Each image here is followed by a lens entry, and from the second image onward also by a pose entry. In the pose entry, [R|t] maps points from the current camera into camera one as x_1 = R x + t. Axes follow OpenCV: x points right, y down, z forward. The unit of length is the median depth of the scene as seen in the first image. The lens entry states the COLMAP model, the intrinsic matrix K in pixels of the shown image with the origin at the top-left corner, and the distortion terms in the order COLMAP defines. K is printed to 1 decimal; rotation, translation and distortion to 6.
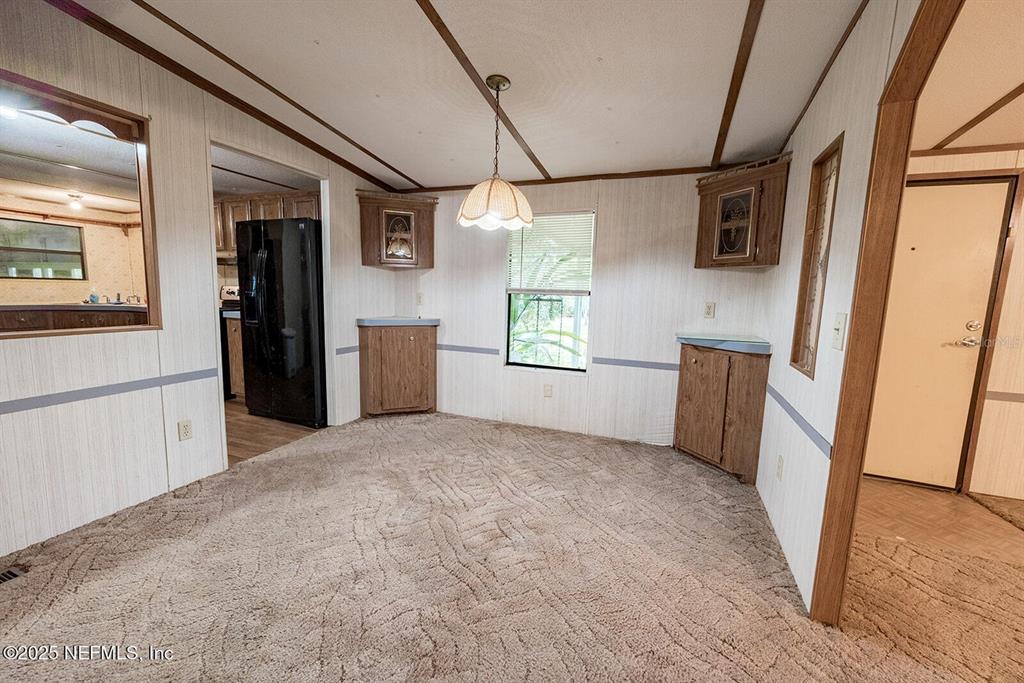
lens RADIAL K [[402.2, 0, 513.6], [0, 402.2, 341.1], [0, 0, 1]] dist [-0.000702, 0.000005]
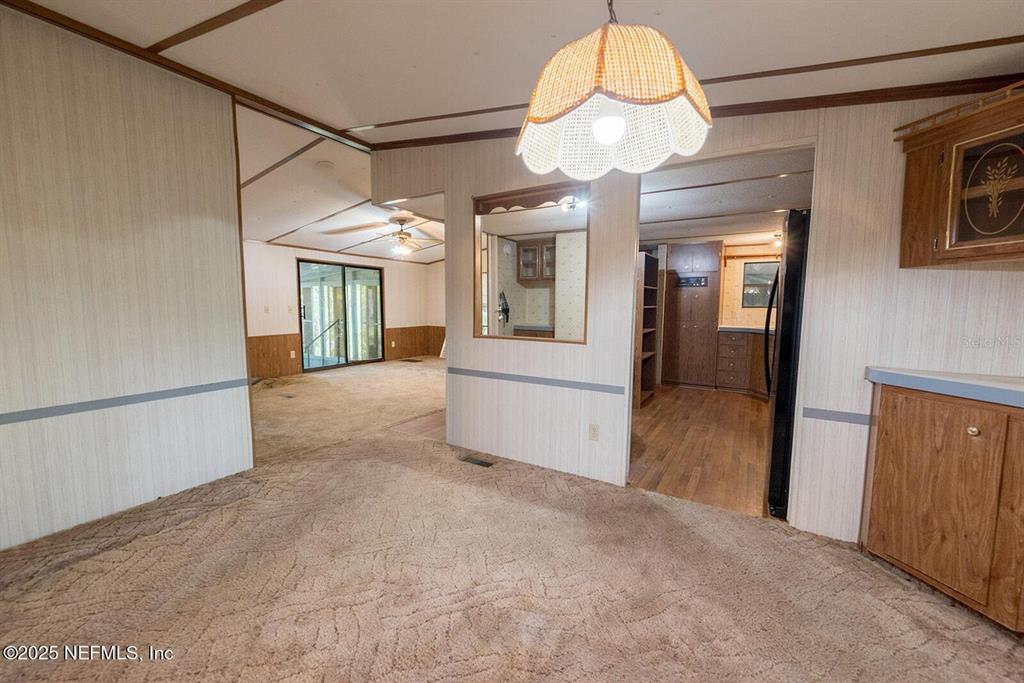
lens RADIAL K [[402.2, 0, 513.1], [0, 402.2, 341.2], [0, 0, 1]] dist [-0.000702, 0.000005]
pose [[-0.169506, 0.062915, -0.983519, 0.277596], [-0.134415, 0.987159, 0.086313, -0.084713], [0.976320, 0.146830, -0.158873, 0.714008]]
